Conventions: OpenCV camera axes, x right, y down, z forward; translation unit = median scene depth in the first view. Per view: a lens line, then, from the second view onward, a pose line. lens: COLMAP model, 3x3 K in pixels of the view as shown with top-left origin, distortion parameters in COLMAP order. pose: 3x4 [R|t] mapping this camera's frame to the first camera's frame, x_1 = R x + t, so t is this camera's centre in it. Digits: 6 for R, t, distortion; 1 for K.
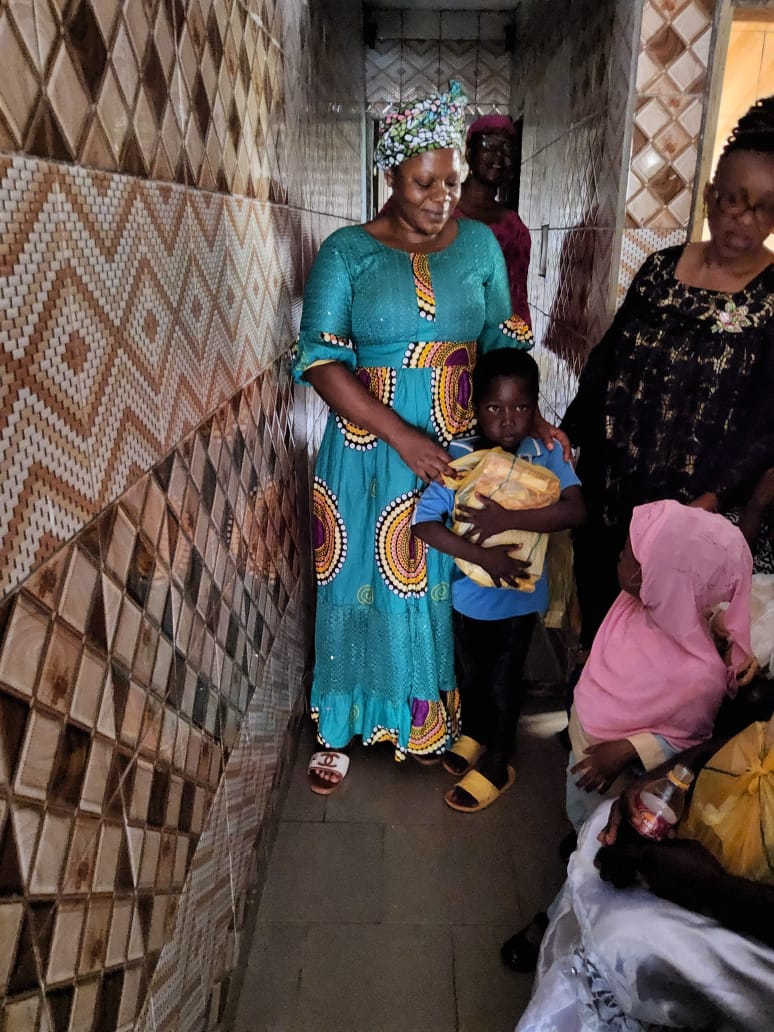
lens RADIAL K [[774.4, 0, 395.6], [0, 774.4, 511.8], [0, 0, 1]] dist [0.024792, -0.055792]
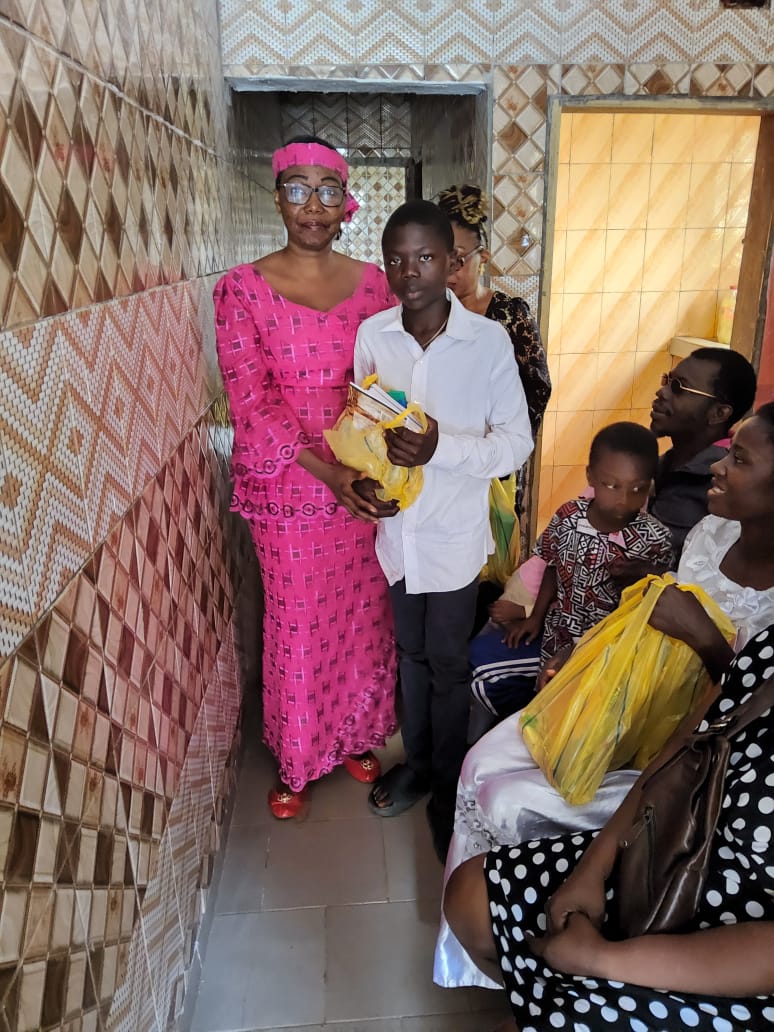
lens RADIAL K [[773.1, 0, 395.8], [0, 773.1, 512.6], [0, 0, 1]] dist [0.019420, -0.047893]
pose [[0.995577, -0.052828, 0.077694, 0.034264], [0.053404, 0.998559, -0.005360, 0.043936], [-0.077298, 0.009486, 0.996963, -0.485759]]
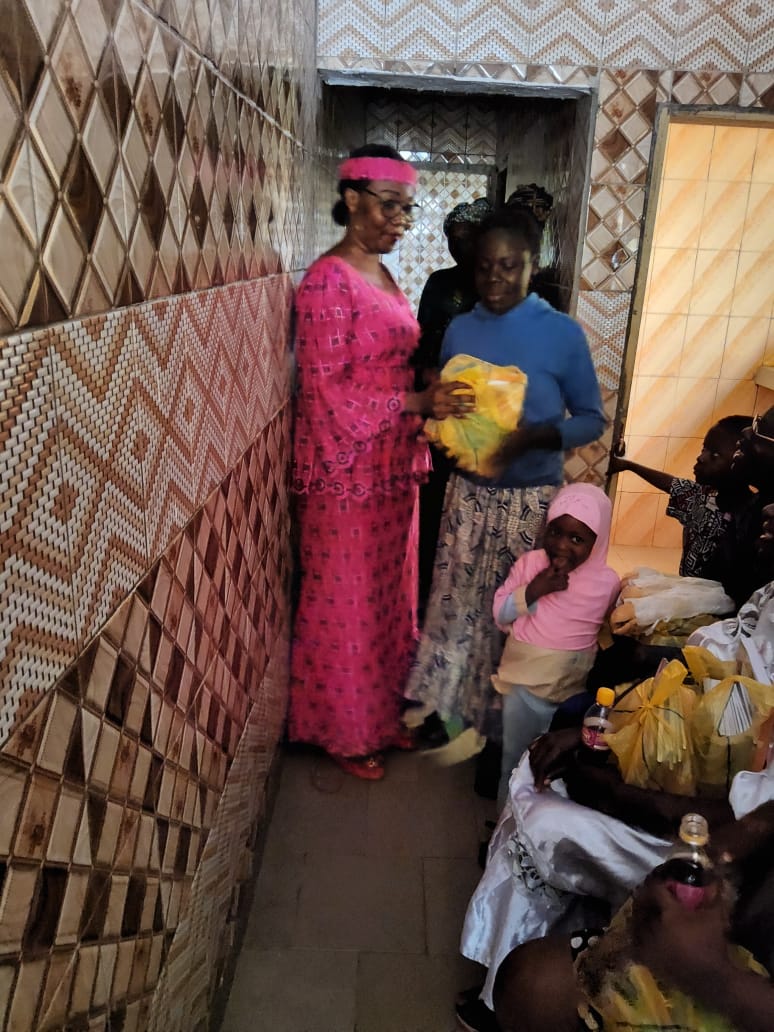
lens RADIAL K [[774.4, 0, 395.6], [0, 774.4, 511.8], [0, 0, 1]] dist [0.024792, -0.055792]
pose [[0.999576, 0.023835, 0.016731, -0.007983], [-0.023554, 0.999582, -0.016773, 0.011972], [-0.017124, 0.016372, 0.999719, -0.373284]]
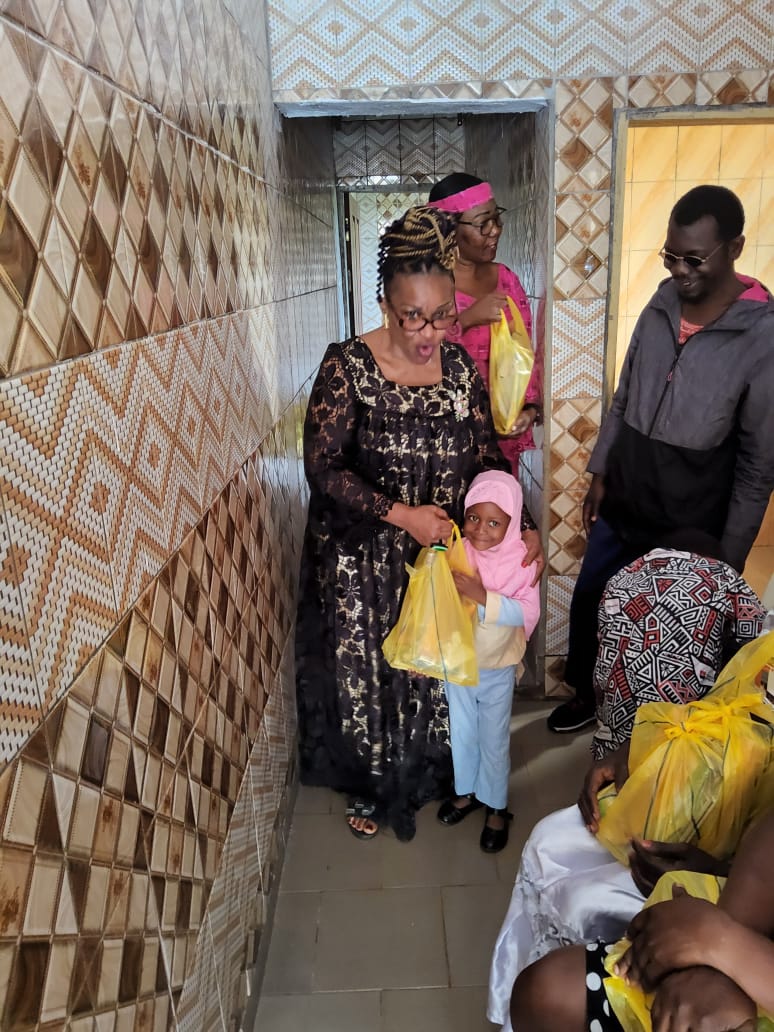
lens RADIAL K [[774.4, 0, 395.6], [0, 774.4, 511.8], [0, 0, 1]] dist [0.024792, -0.055792]
pose [[0.998398, -0.055268, 0.012153, 0.030336], [0.055736, 0.997549, -0.042314, 0.000508], [-0.009785, 0.042923, 0.999030, -0.355723]]
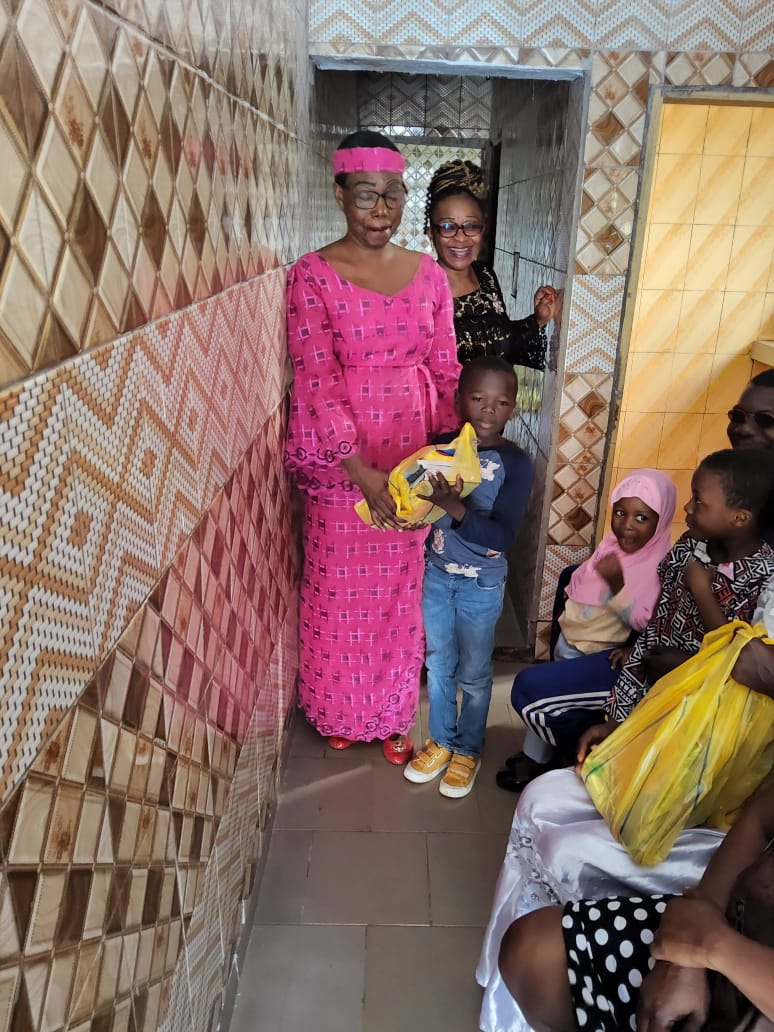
lens RADIAL K [[771.4, 0, 395.4], [0, 771.4, 510.6], [0, 0, 1]] dist [0.031433, -0.061615]
pose [[0.999813, 0.007047, 0.018006, -0.009445], [-0.007398, 0.999782, 0.019541, -0.031939], [-0.017864, -0.019670, 0.999647, -0.404021]]
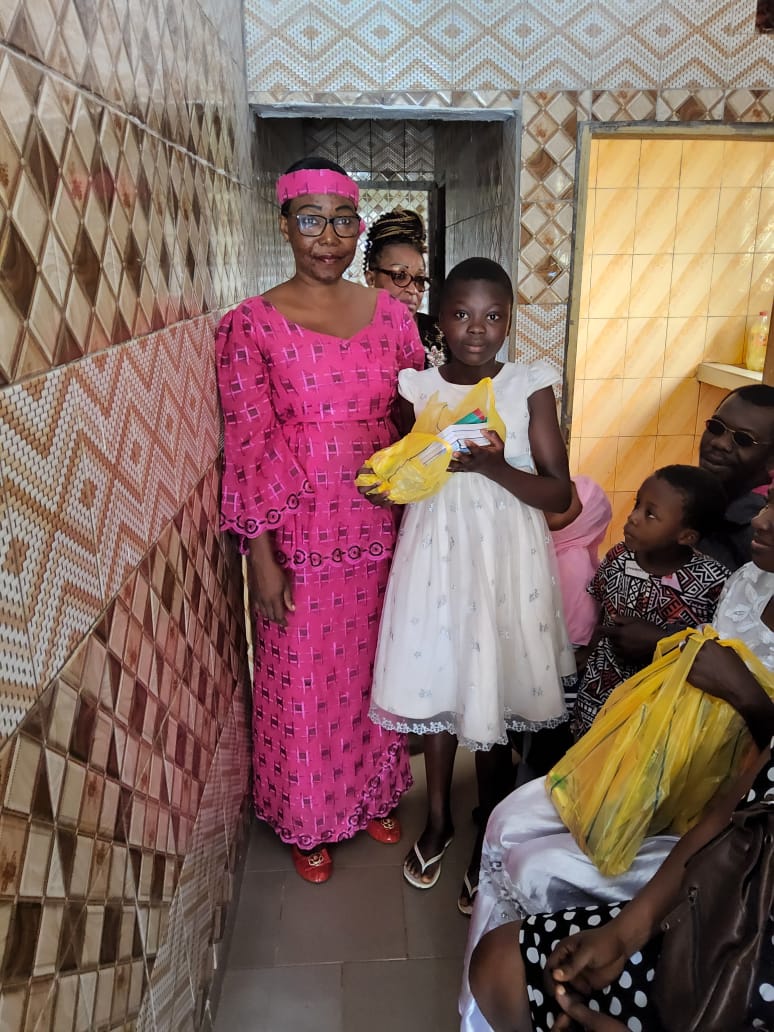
lens RADIAL K [[773.1, 0, 395.8], [0, 773.1, 512.6], [0, 0, 1]] dist [0.019420, -0.047893]
pose [[0.997523, -0.040854, 0.057265, 0.024659], [0.042502, 0.998707, -0.027876, -0.005829], [-0.056052, 0.030241, 0.997970, -0.424944]]
